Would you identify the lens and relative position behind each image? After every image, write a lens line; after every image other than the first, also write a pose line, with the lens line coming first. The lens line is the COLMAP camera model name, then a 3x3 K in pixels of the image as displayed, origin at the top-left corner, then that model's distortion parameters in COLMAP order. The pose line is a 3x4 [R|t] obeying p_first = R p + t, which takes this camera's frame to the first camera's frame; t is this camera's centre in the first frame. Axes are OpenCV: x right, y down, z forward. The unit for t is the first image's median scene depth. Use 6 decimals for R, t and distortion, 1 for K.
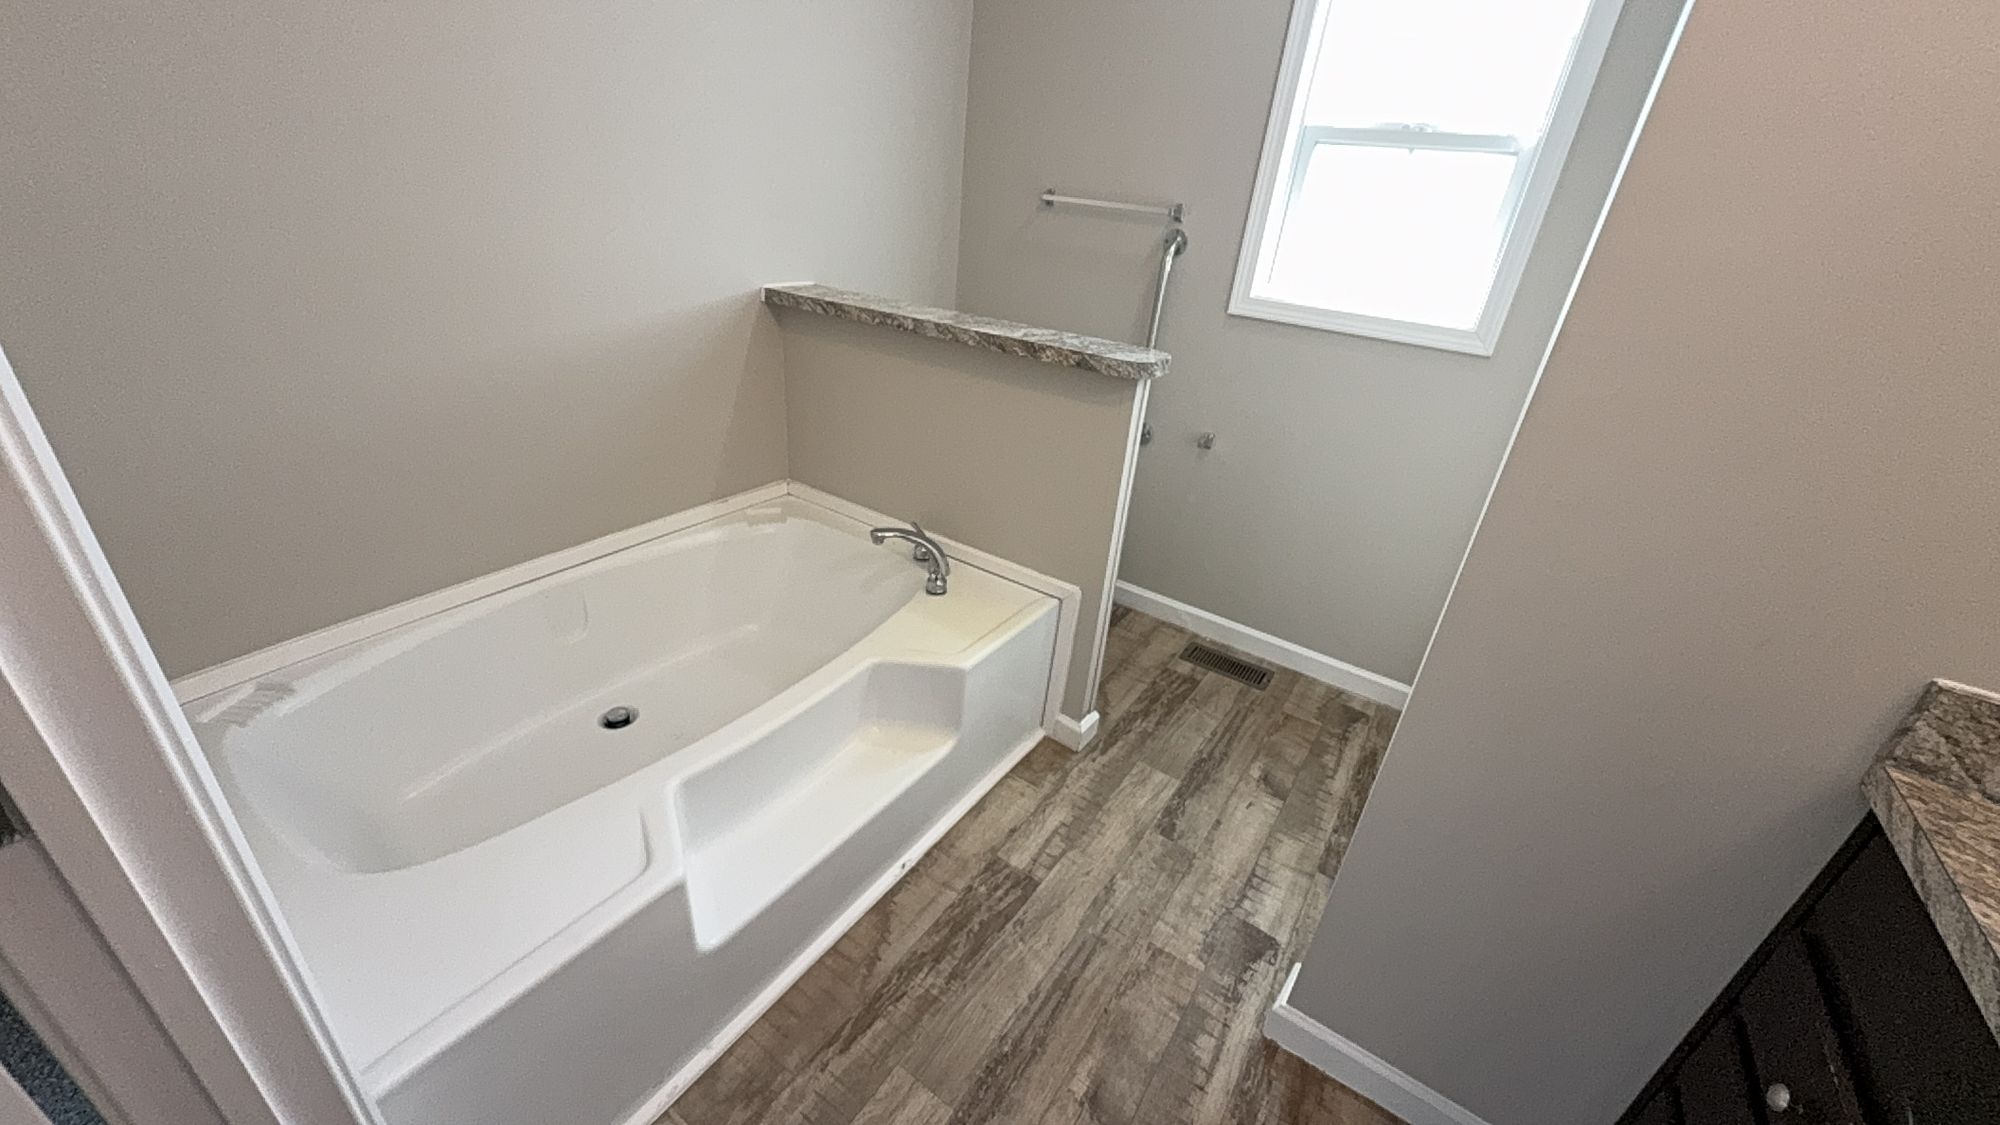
lens RADIAL K [[763.7, 0, 1000.0], [0, 763.7, 562.5], [0, 0, 1]] dist [0.000564, -0.000102]
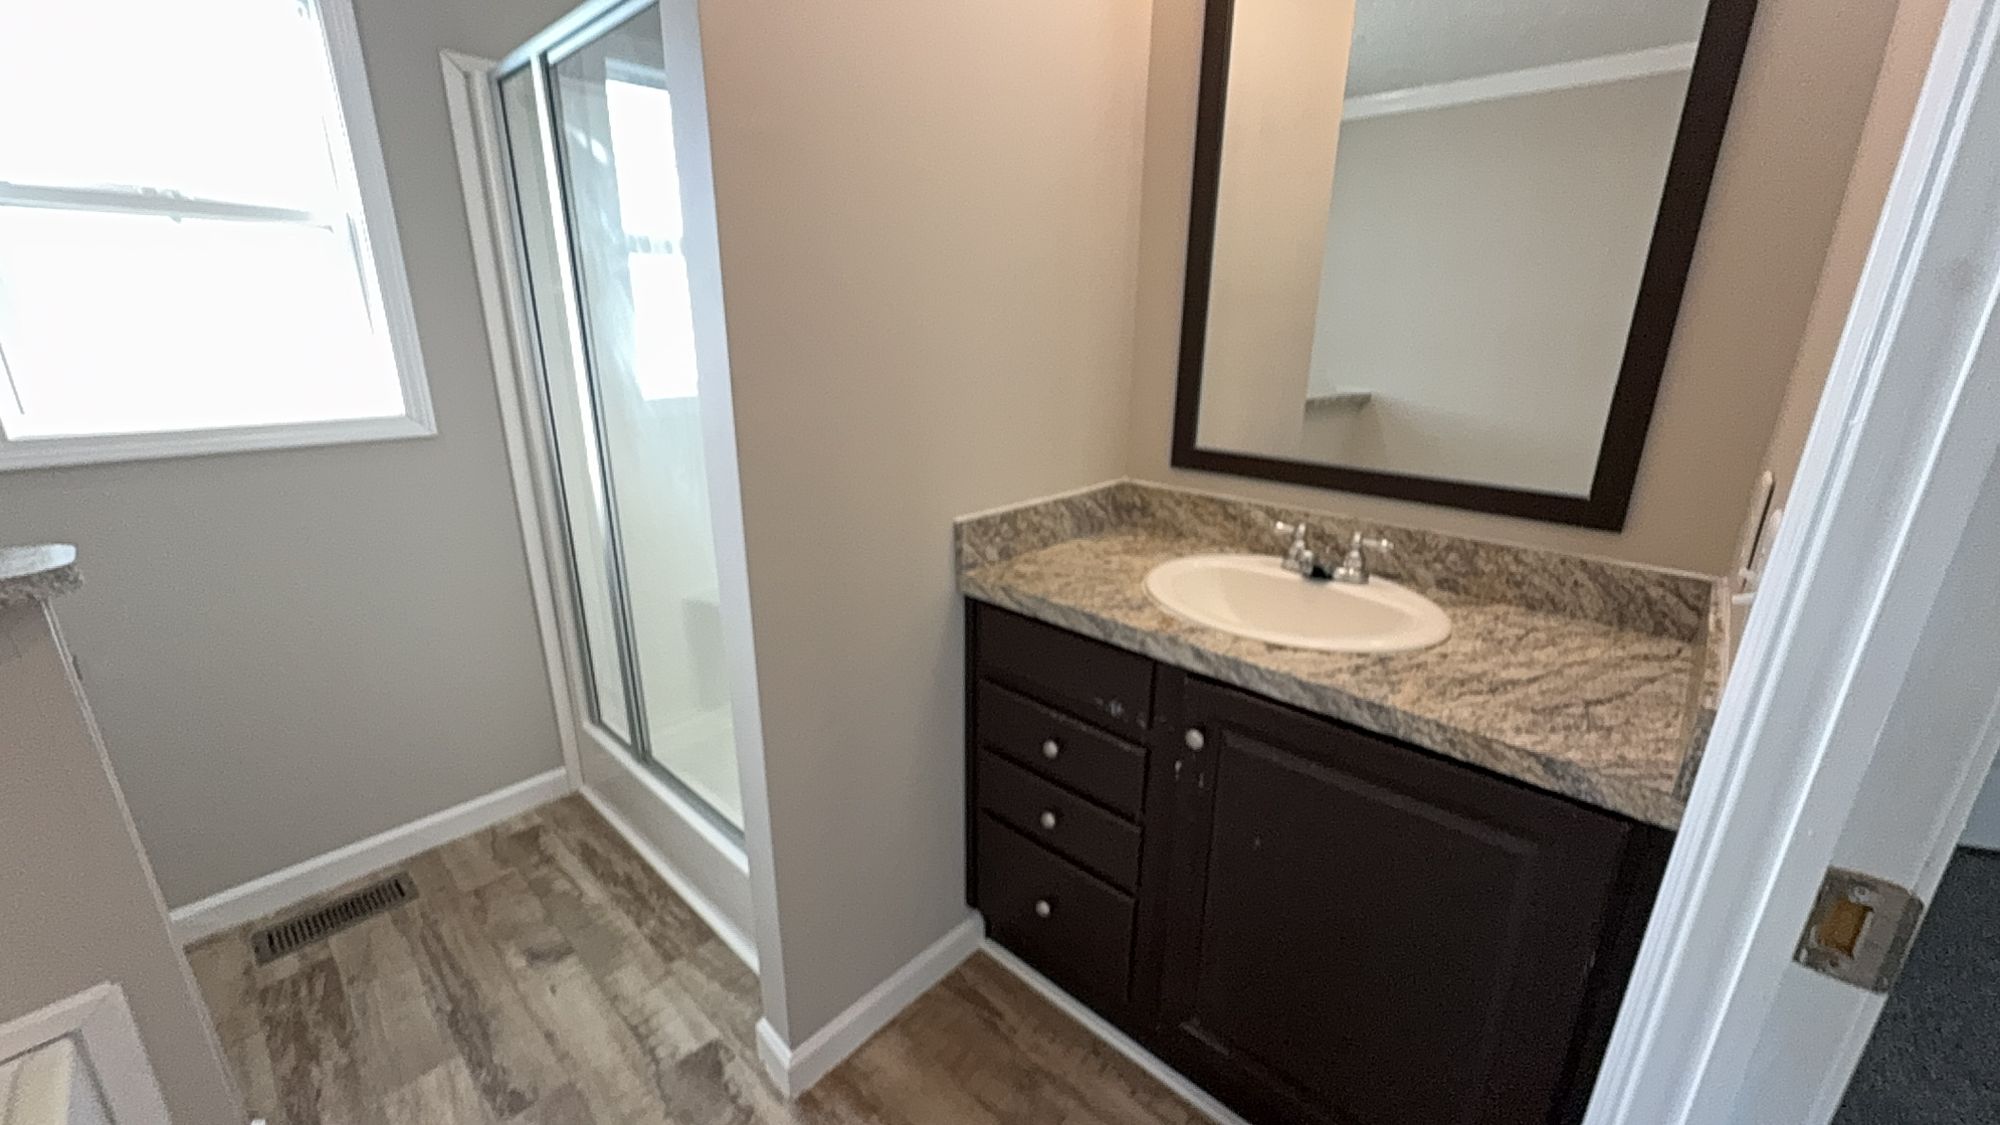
lens RADIAL K [[763.7, 0, 1000.0], [0, 763.7, 562.5], [0, 0, 1]] dist [0.000564, -0.000102]
pose [[0.146869, -0.373061, 0.916109, -0.173907], [0.446373, 0.851484, 0.275183, -0.080650], [-0.882712, 0.368511, 0.291581, 0.156411]]
